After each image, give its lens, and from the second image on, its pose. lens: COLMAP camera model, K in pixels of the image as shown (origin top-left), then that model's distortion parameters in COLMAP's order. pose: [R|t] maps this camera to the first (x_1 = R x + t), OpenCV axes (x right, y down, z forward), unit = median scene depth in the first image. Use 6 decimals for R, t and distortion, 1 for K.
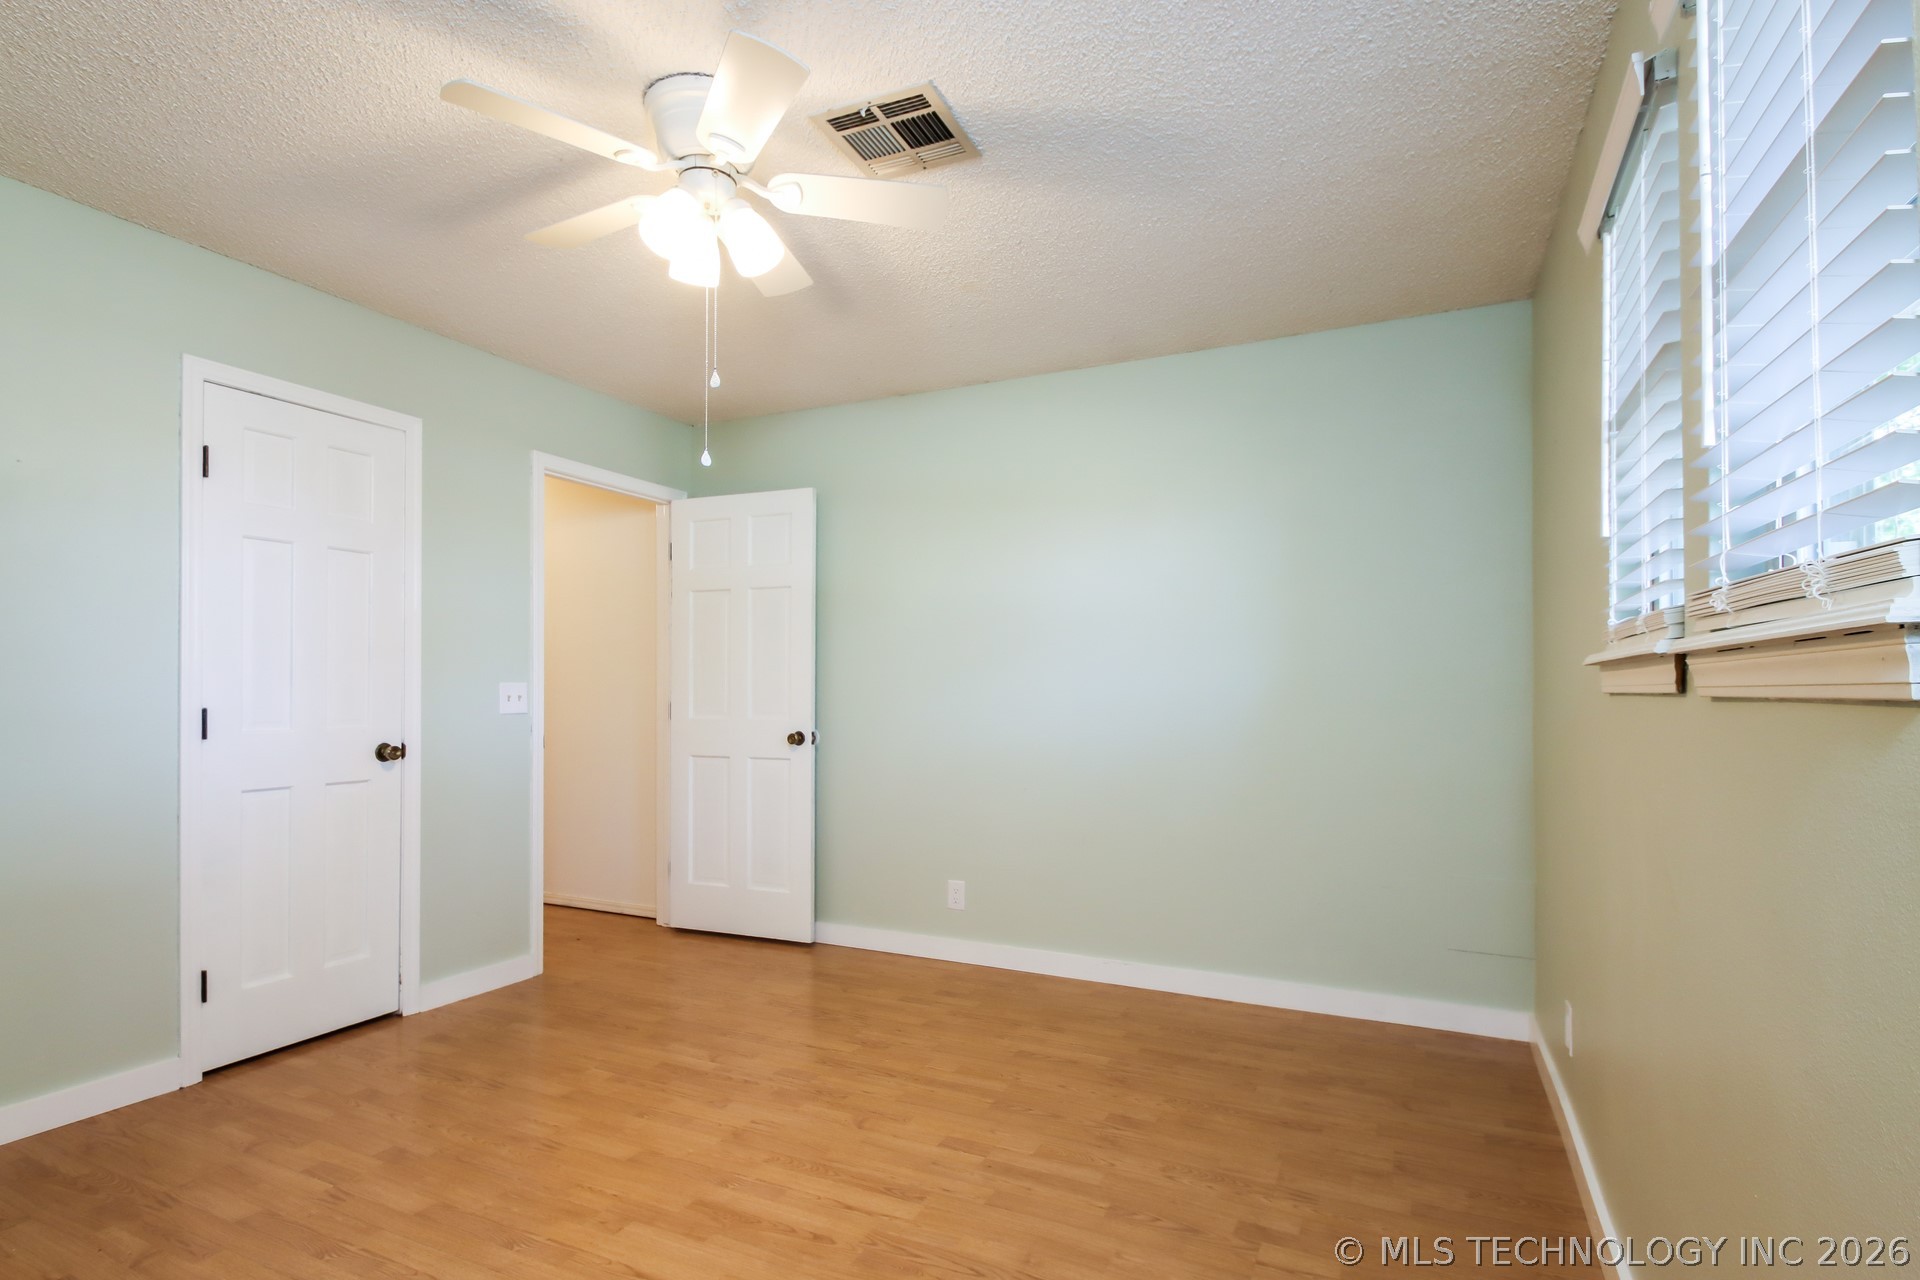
lens RADIAL K [[929.0, 0, 958.7], [0, 929.0, 666.4], [0, 0, 1]] dist [-0.002585, -0.001021]
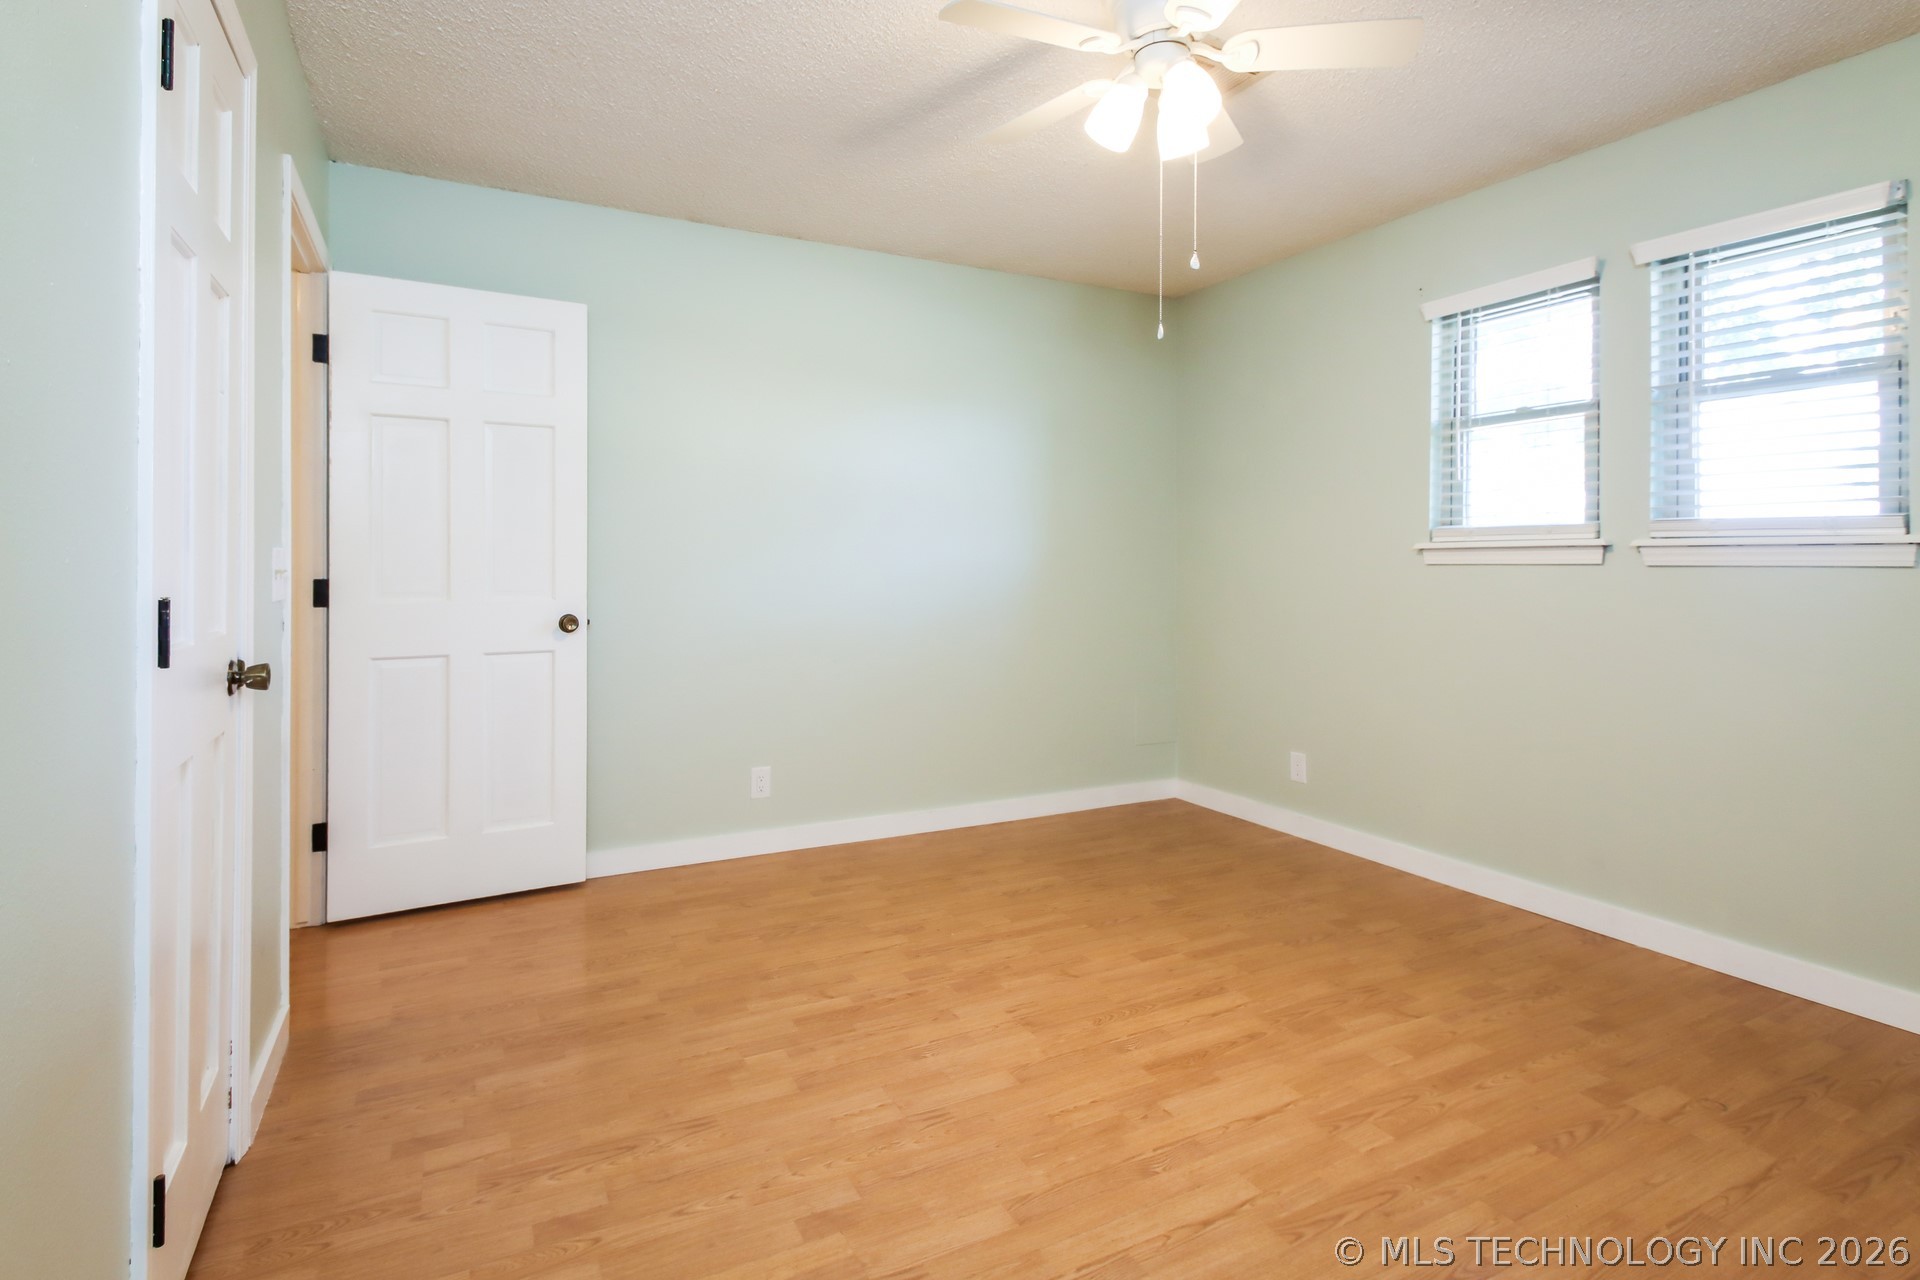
lens RADIAL K [[945.5, 0, 925.2], [0, 945.5, 553.6], [0, 0, 1]] dist [0.001681, -0.000456]
pose [[0.624475, 0.008511, 0.780998, -1.086222], [-0.019748, 0.999793, 0.004895, 0.016128], [-0.780795, -0.018480, 0.624514, 0.487527]]
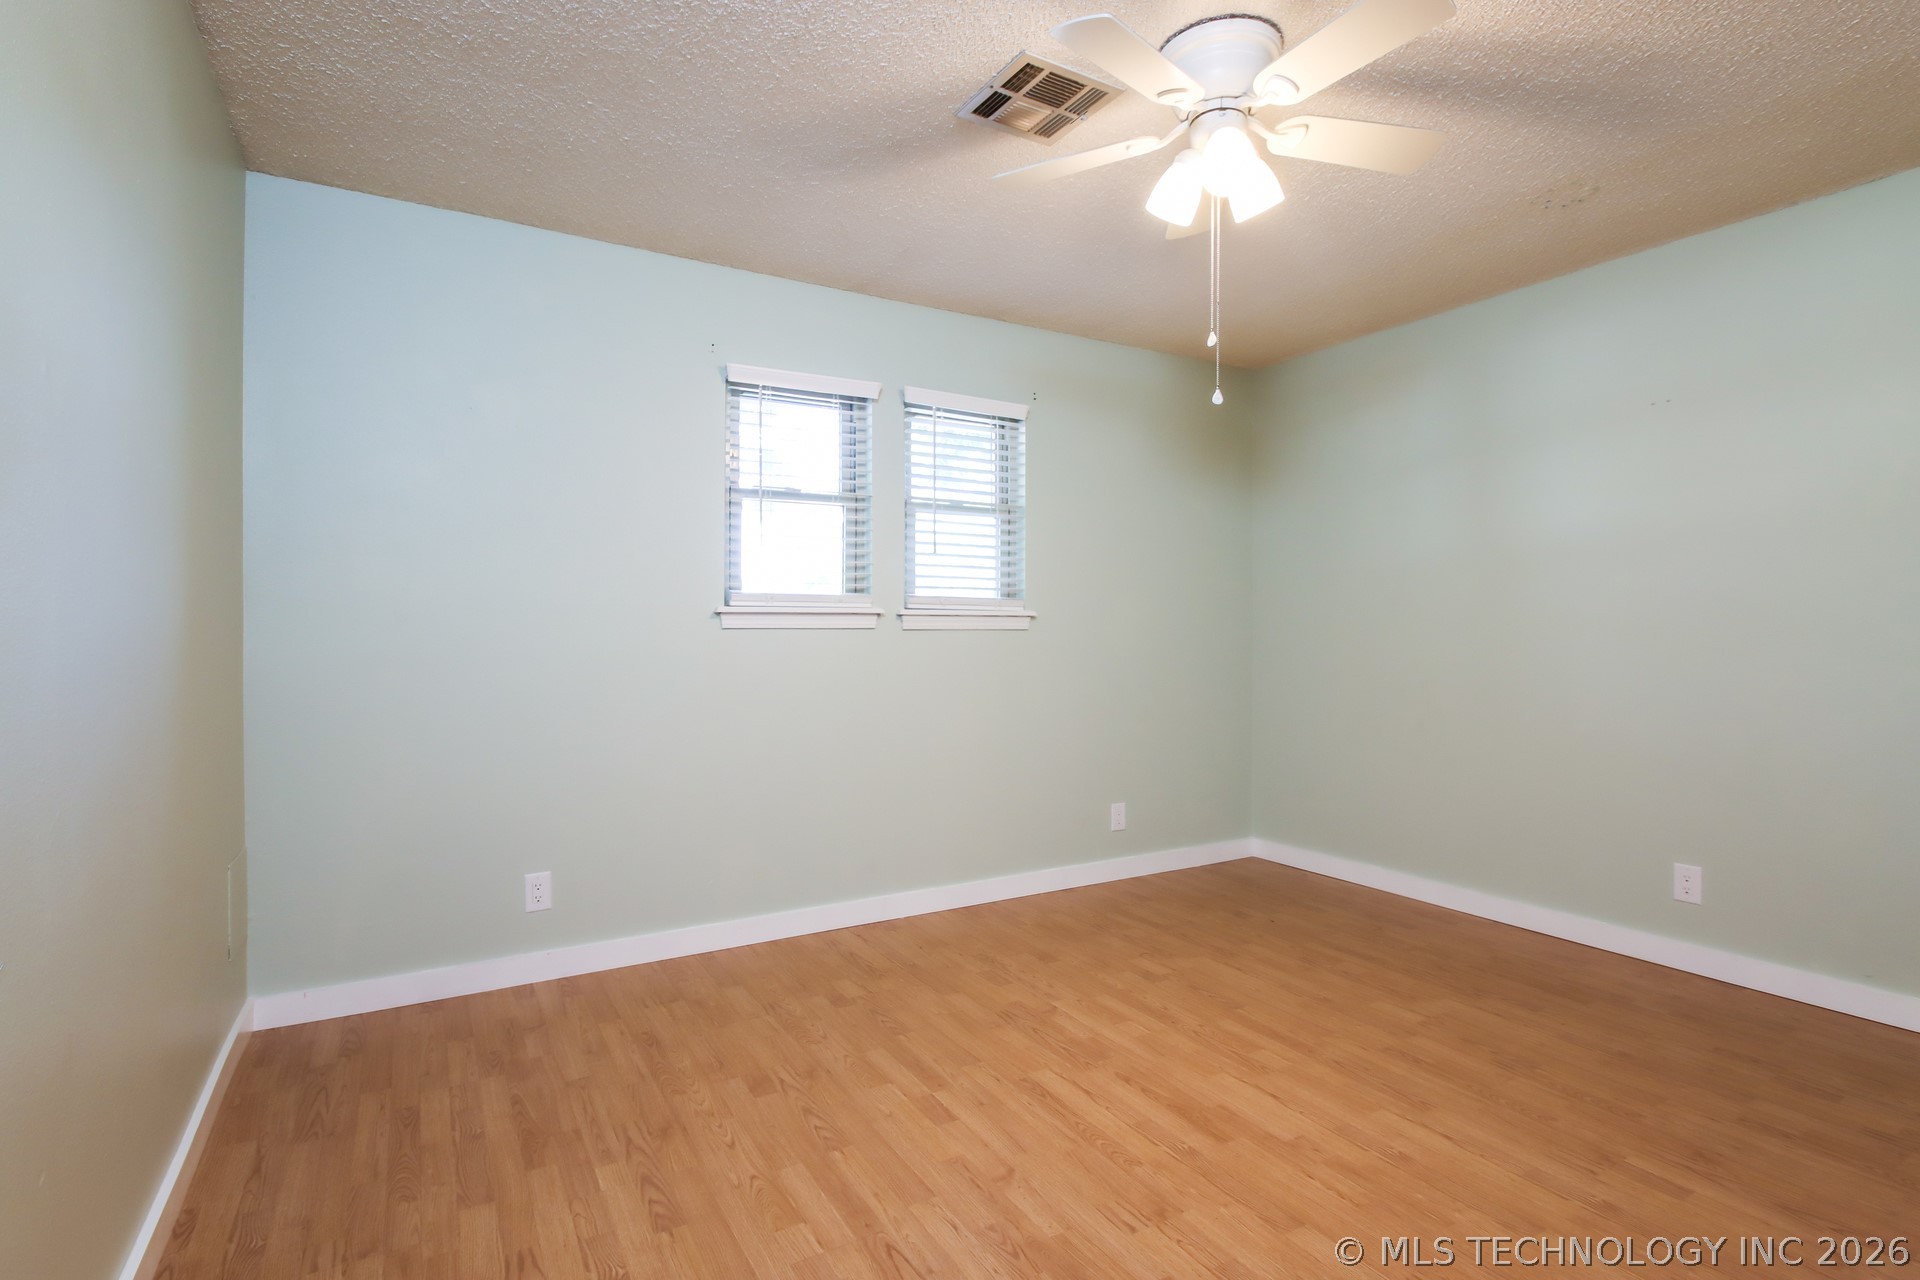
lens RADIAL K [[930.0, 0, 937.0], [0, 930.0, 619.0], [0, 0, 1]] dist [-0.000350, -0.000129]
pose [[-0.811096, 0.003399, 0.584903, -0.542655], [-0.014888, 0.999539, -0.026453, 0.042616], [-0.584724, -0.030164, -0.810672, 1.757359]]
